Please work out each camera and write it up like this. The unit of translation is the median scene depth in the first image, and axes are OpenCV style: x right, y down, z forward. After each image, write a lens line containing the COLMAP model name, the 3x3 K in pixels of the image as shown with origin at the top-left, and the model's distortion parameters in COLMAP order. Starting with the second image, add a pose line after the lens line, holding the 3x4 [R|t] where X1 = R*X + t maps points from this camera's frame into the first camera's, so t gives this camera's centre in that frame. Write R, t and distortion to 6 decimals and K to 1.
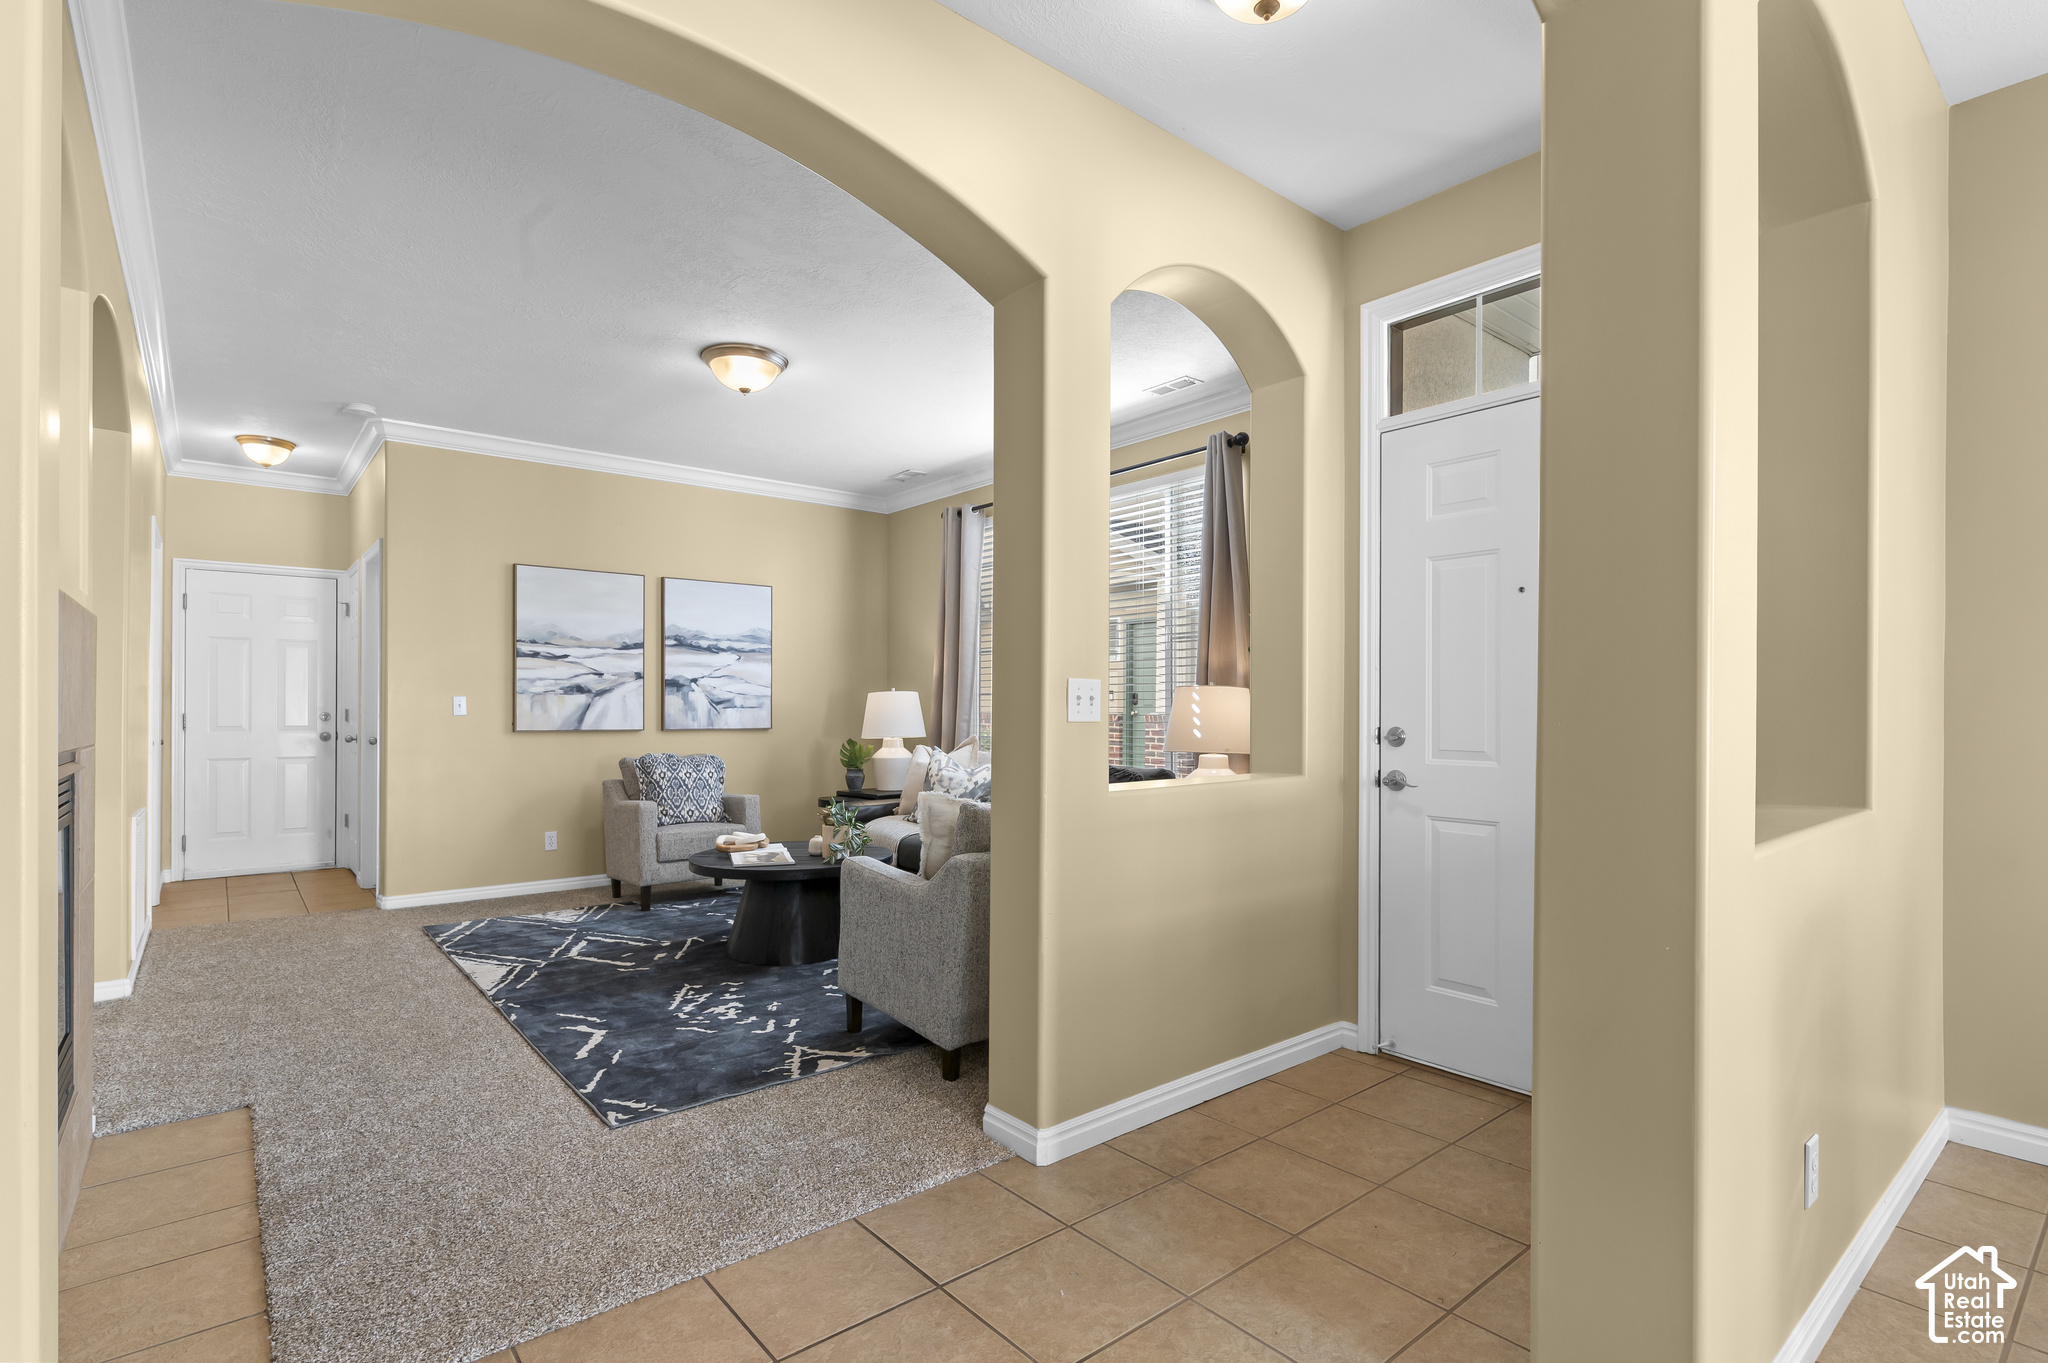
lens RADIAL K [[989.7, 0, 1024.6], [0, 989.7, 710.0], [0, 0, 1]] dist [-0.001481, -0.000224]
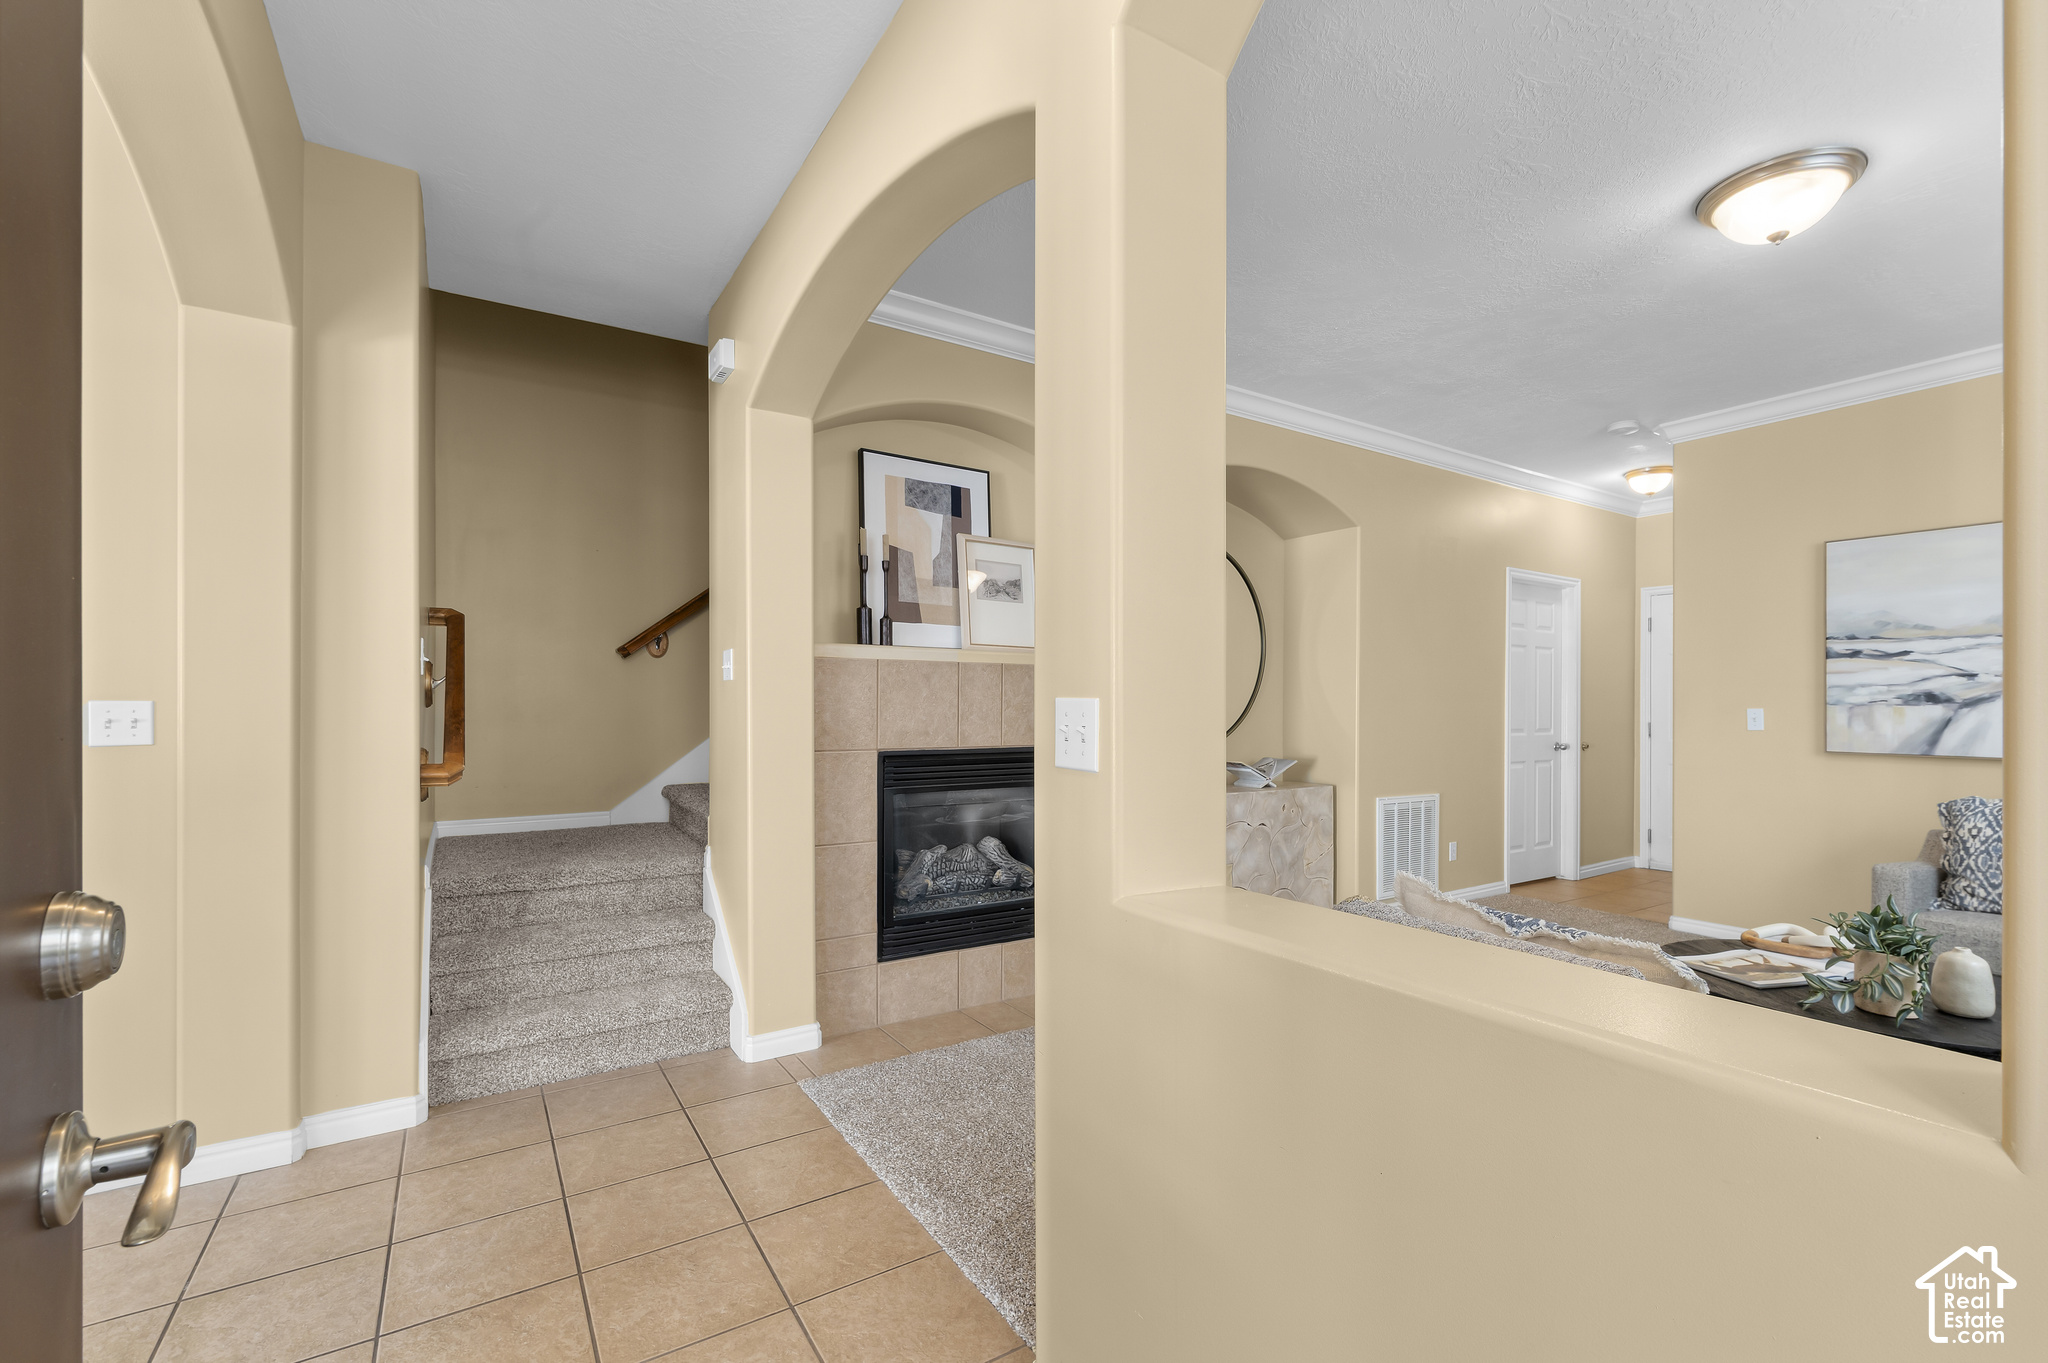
lens RADIAL K [[872.7, 0, 1023.0], [0, 872.7, 711.6], [0, 0, 1]] dist [-0.002883, -0.000007]
pose [[-0.116895, 0.002898, -0.993140, 0.249751], [-0.003759, 0.999987, 0.003361, -0.010927], [0.993137, 0.004126, -0.116883, 0.430958]]
